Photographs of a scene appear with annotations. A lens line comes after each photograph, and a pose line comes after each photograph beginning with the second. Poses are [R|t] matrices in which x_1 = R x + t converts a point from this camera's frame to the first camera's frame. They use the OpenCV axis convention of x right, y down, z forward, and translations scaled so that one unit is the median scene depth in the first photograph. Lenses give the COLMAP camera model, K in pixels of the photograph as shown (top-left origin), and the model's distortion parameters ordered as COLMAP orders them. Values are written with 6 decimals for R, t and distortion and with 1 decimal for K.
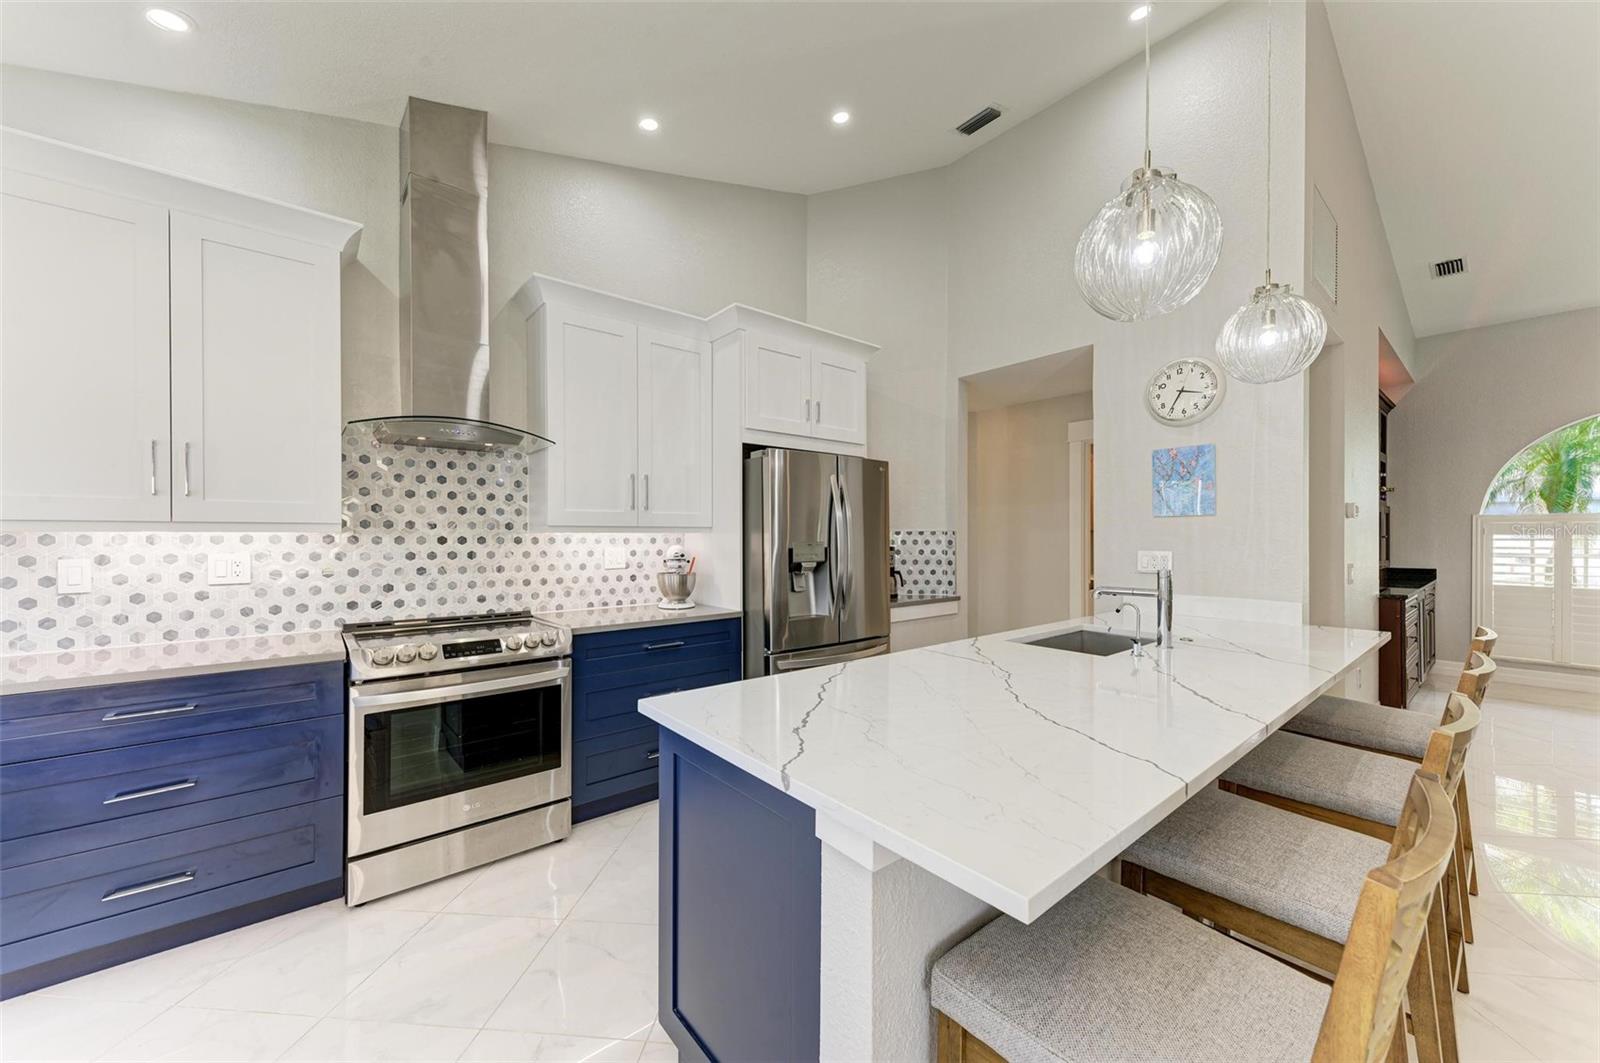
lens RADIAL K [[580.1, 0, 795.6], [0, 580.1, 537.7], [0, 0, 1]] dist [0.019969, -0.007722]
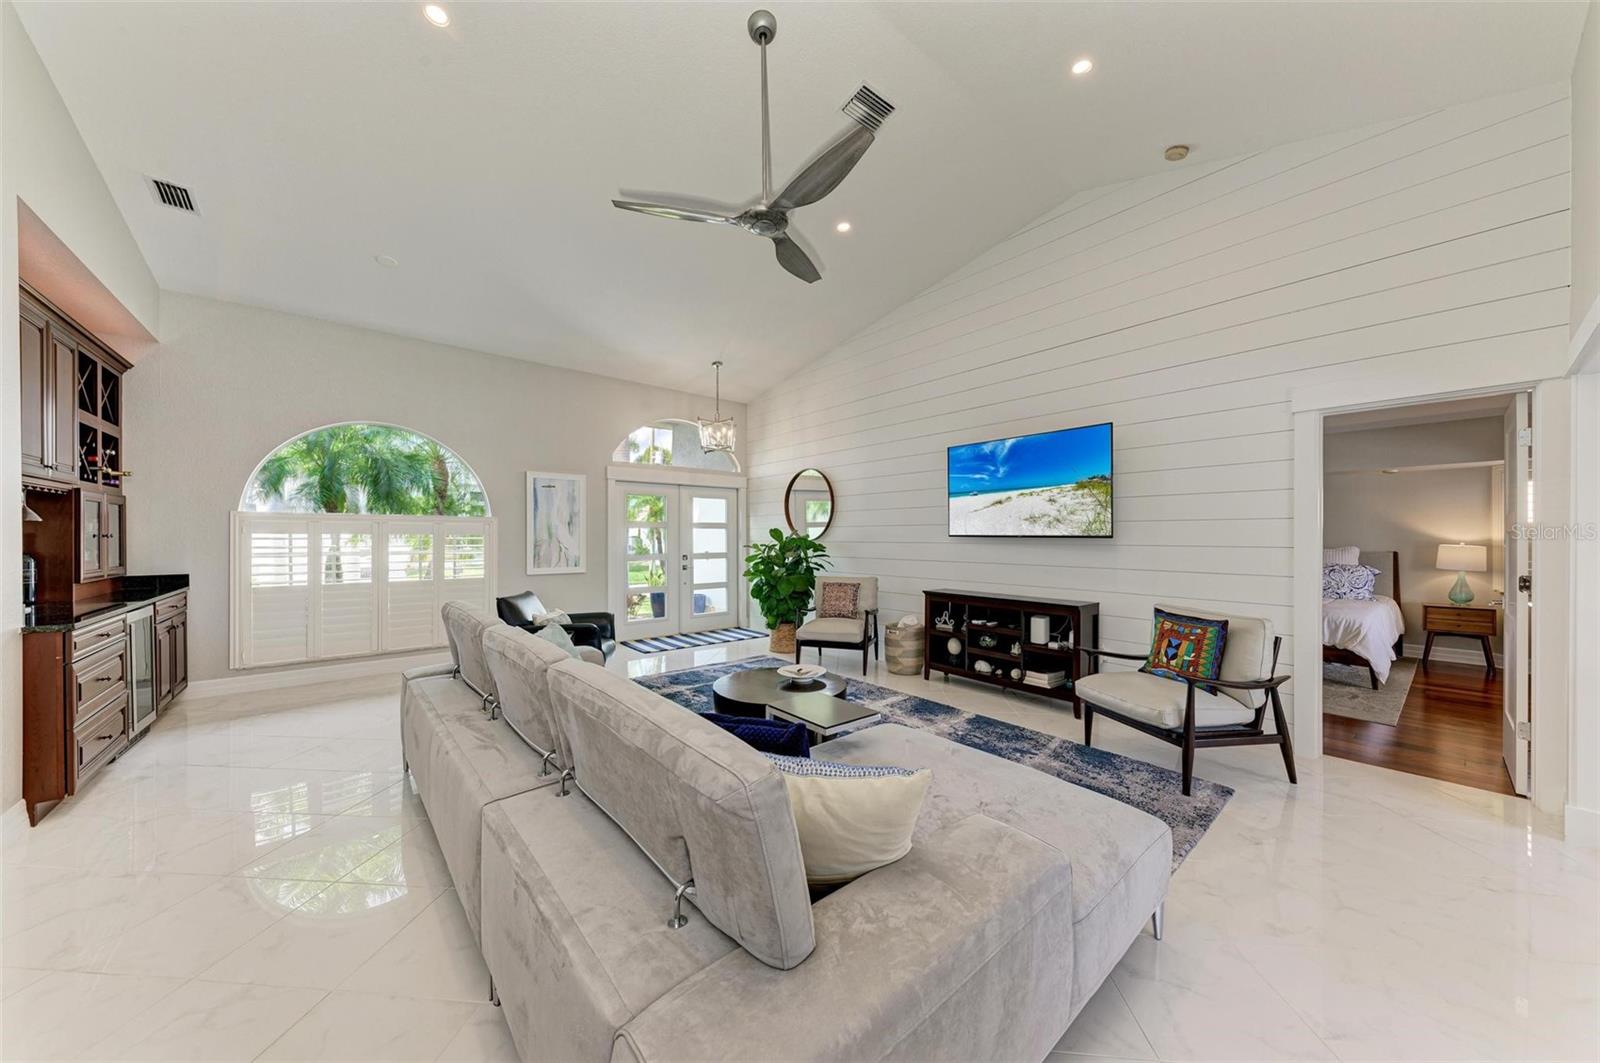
lens RADIAL K [[538.4, 0, 804.0], [0, 538.4, 539.3], [0, 0, 1]] dist [0.000755, -0.000074]
pose [[-0.010777, -0.006185, 0.999923, 0.580203], [0.001073, 0.999980, 0.006197, 0.000099], [-0.999941, 0.001140, -0.010770, 0.241060]]
